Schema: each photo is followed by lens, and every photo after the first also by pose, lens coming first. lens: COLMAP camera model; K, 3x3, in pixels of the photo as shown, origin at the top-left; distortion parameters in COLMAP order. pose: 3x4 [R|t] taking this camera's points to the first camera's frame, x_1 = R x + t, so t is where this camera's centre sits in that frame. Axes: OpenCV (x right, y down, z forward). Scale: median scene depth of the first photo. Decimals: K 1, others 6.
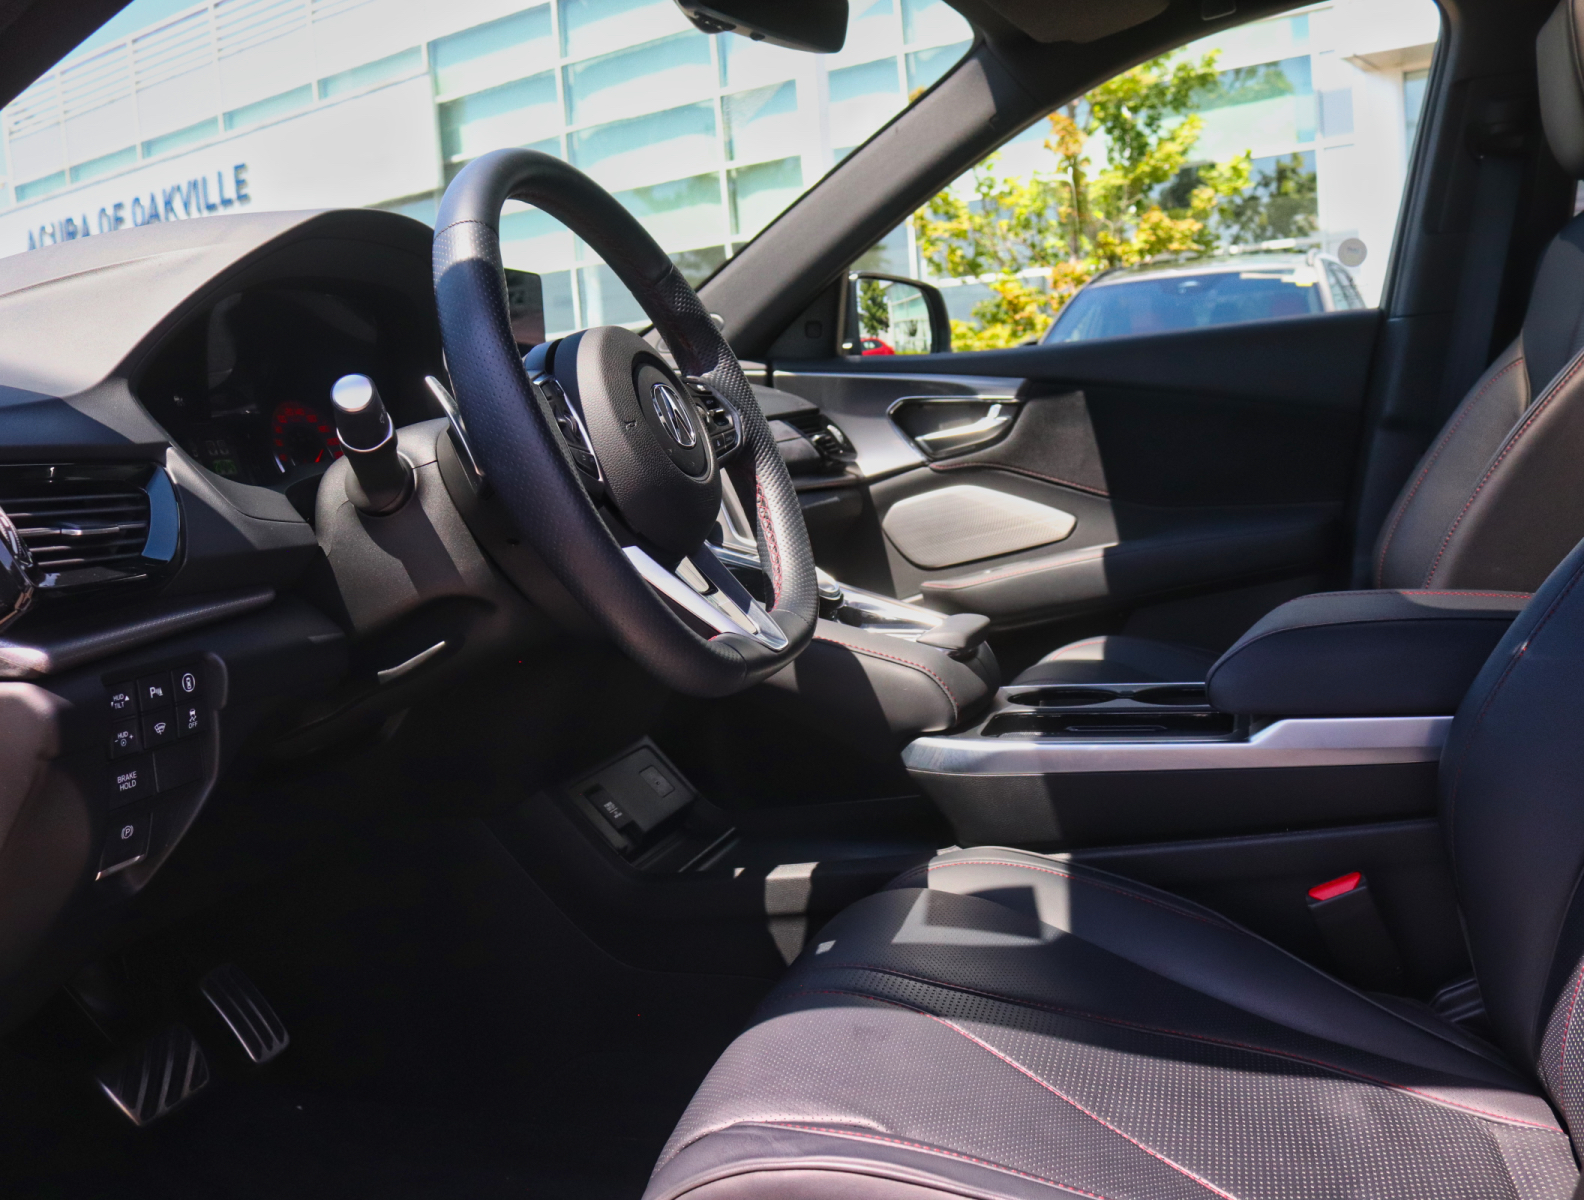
lens RADIAL K [[1493.1, 0, 788.0], [0, 1493.1, 582.9], [0, 0, 1]] dist [-0.160866, 0.140149]
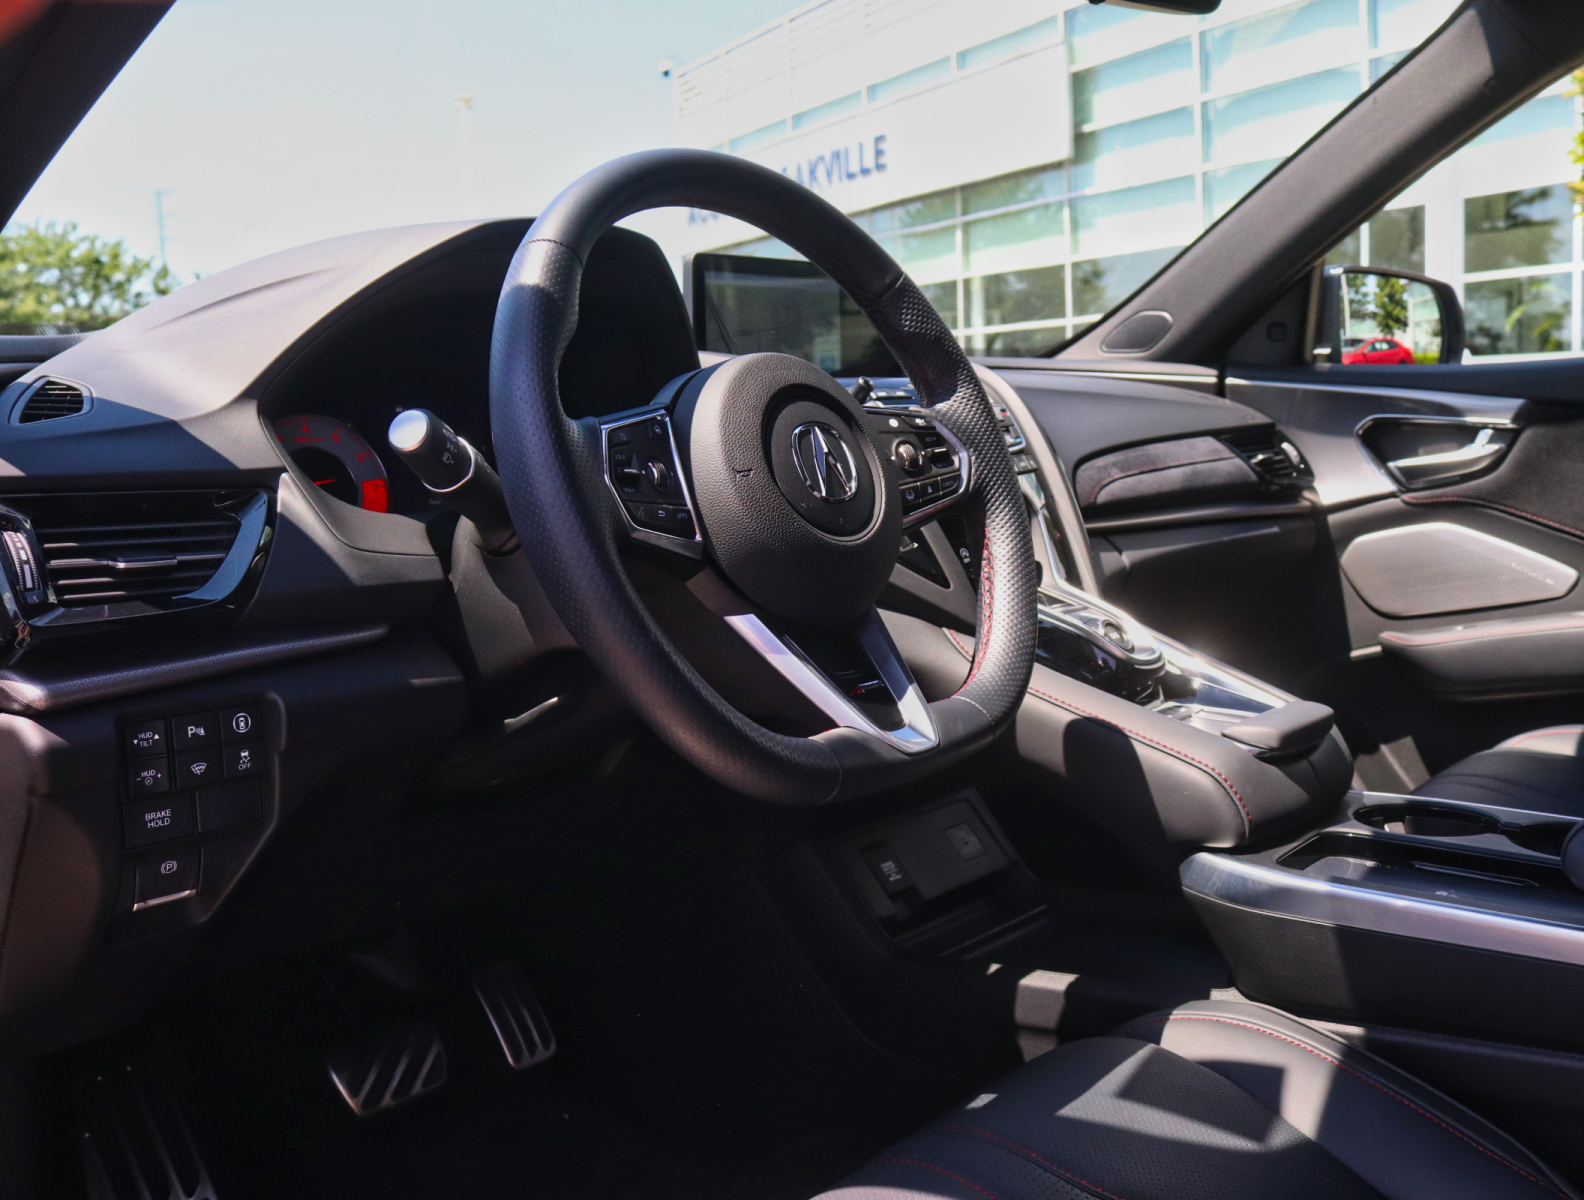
lens RADIAL K [[1493.1, 0, 788.0], [0, 1493.1, 582.9], [0, 0, 1]] dist [-0.160866, 0.140149]
pose [[0.911723, 0.085480, -0.401813, 0.176453], [-0.077192, 0.996337, 0.036805, -0.051425], [0.403487, -0.002539, 0.914982, 0.150465]]
